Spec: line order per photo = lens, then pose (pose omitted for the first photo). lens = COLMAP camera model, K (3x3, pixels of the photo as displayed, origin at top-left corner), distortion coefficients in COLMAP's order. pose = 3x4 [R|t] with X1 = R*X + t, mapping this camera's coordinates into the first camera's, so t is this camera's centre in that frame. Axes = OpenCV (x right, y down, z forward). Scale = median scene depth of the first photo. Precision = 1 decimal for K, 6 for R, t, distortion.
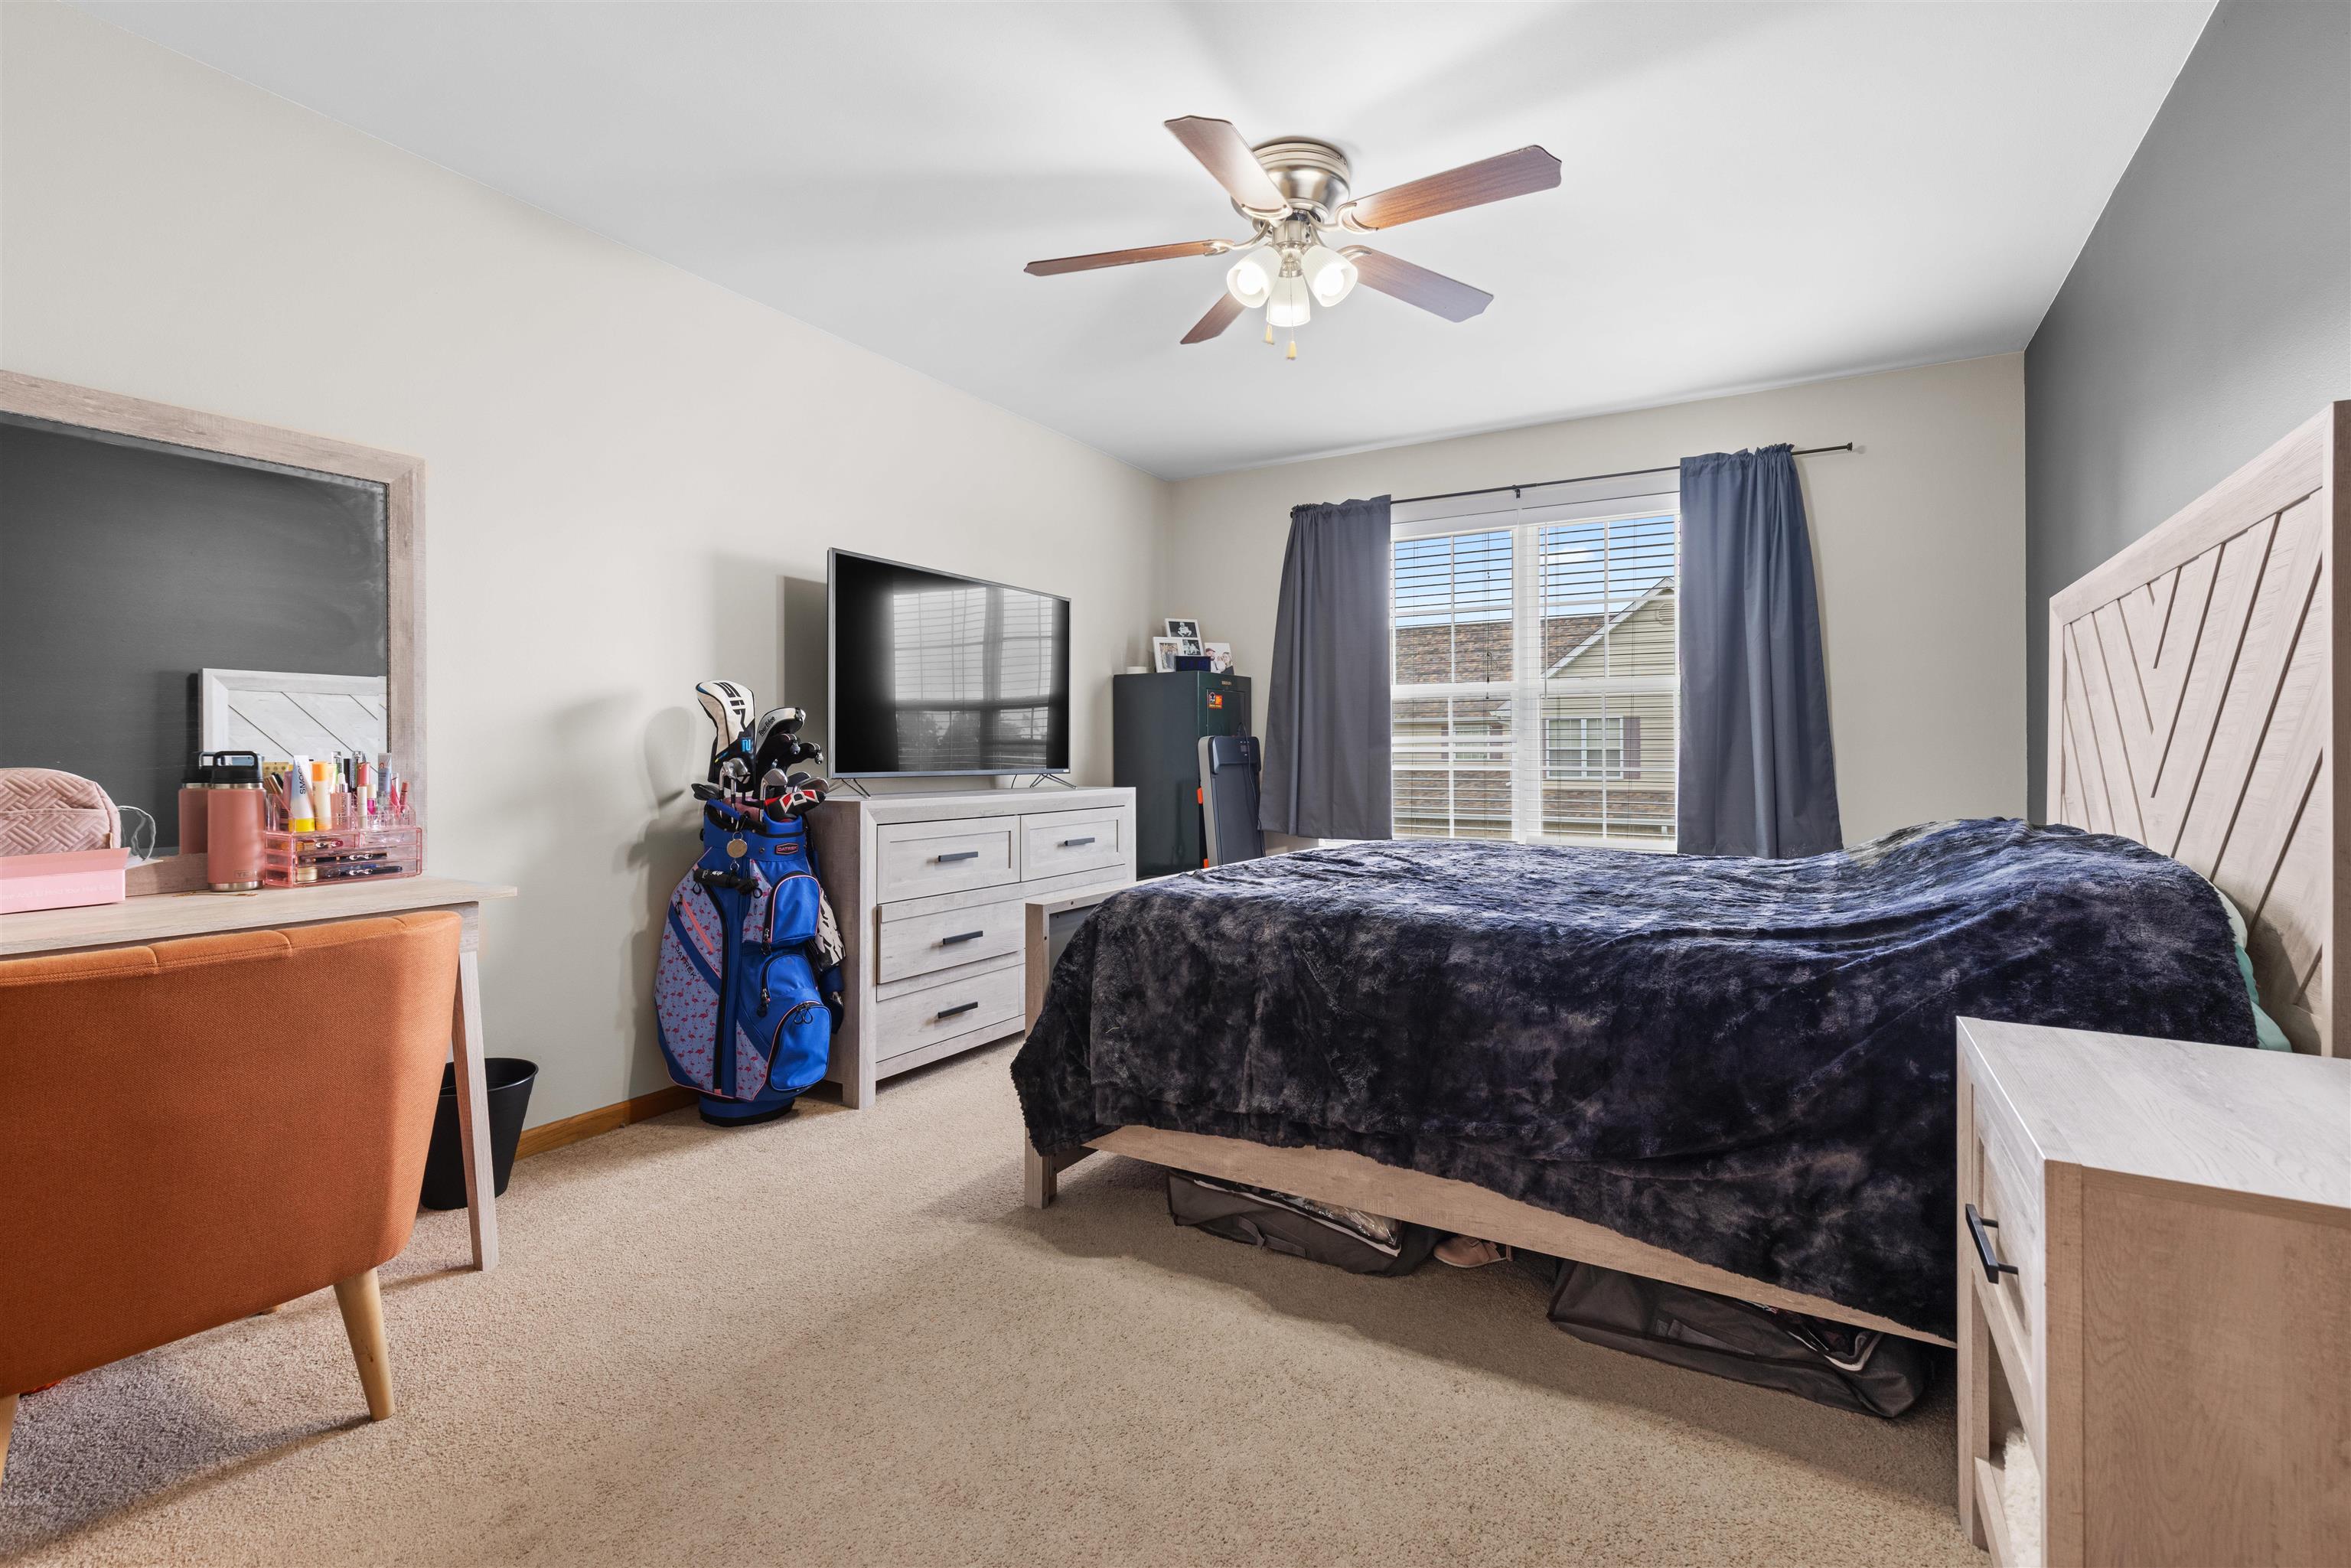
lens RADIAL K [[1058.5, 0, 1180.1], [0, 1058.5, 767.4], [0, 0, 1]] dist [0.007316, -0.000226]
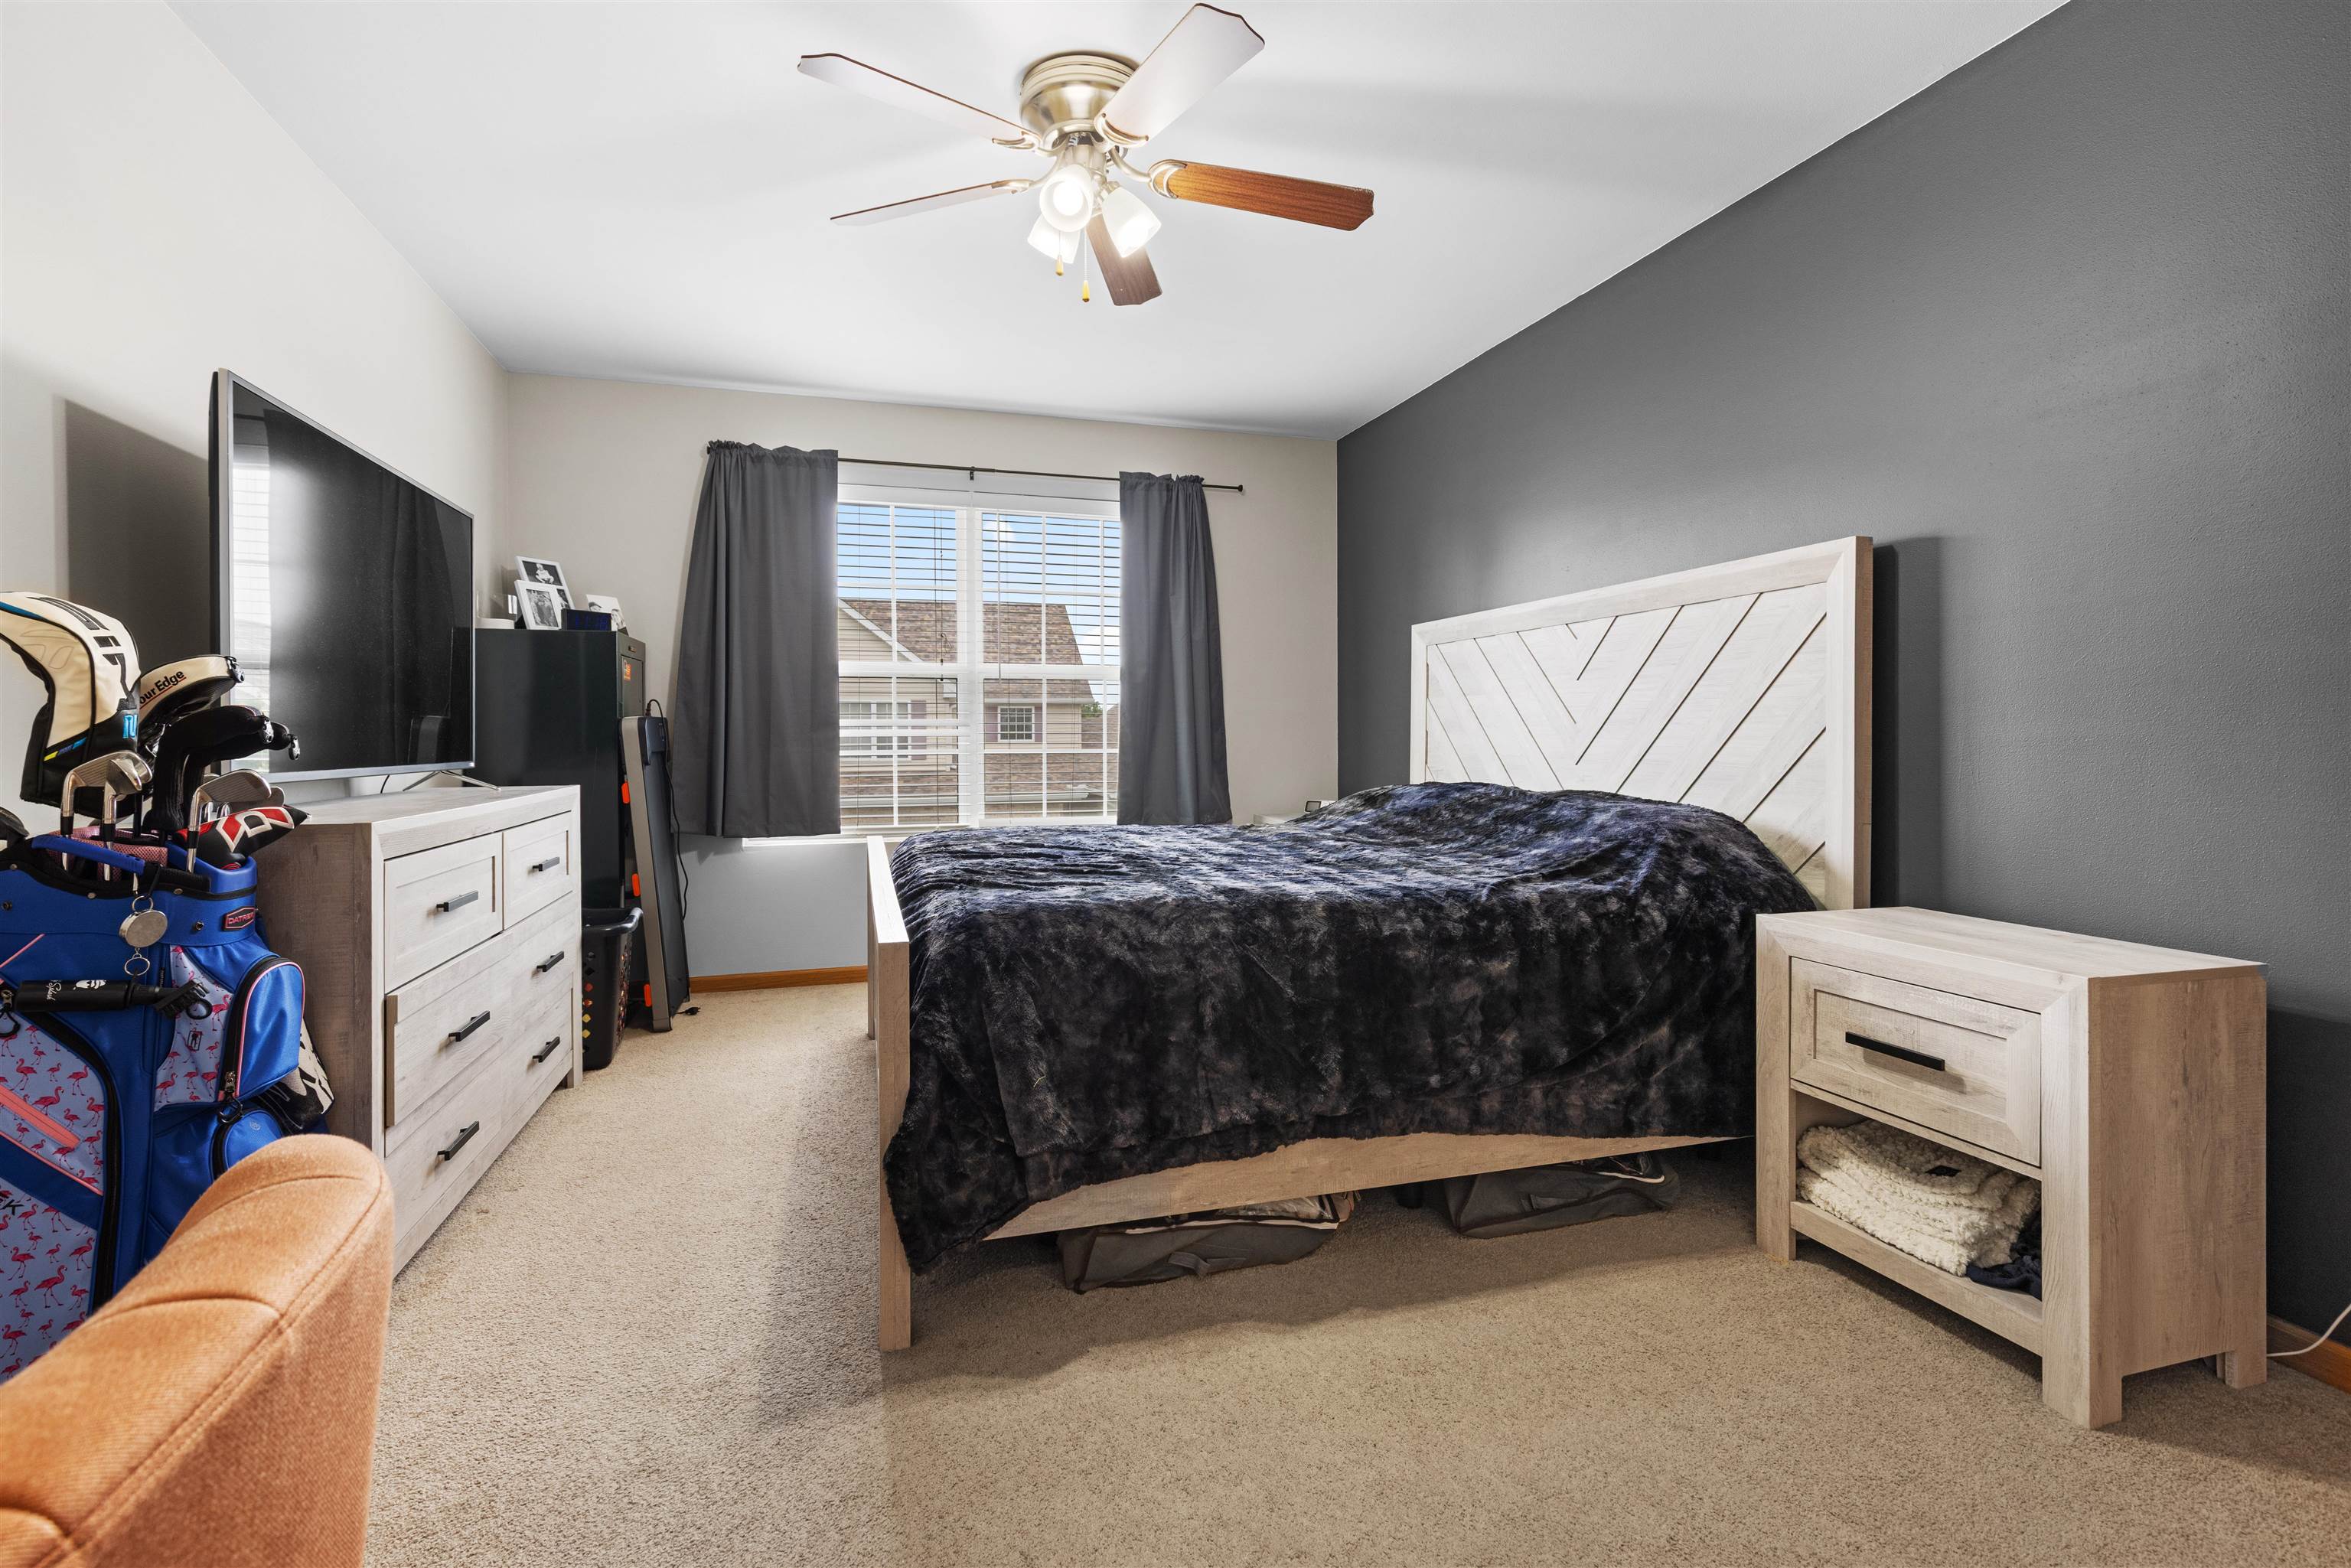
lens RADIAL K [[1058.5, 0, 1171.6], [0, 1058.5, 761.1], [0, 0, 1]] dist [0.007316, -0.000226]
pose [[0.684938, -0.019711, 0.728335, -0.447428], [0.012515, 0.999805, 0.015288, -0.005356], [-0.728494, -0.001356, 0.685051, 0.290388]]
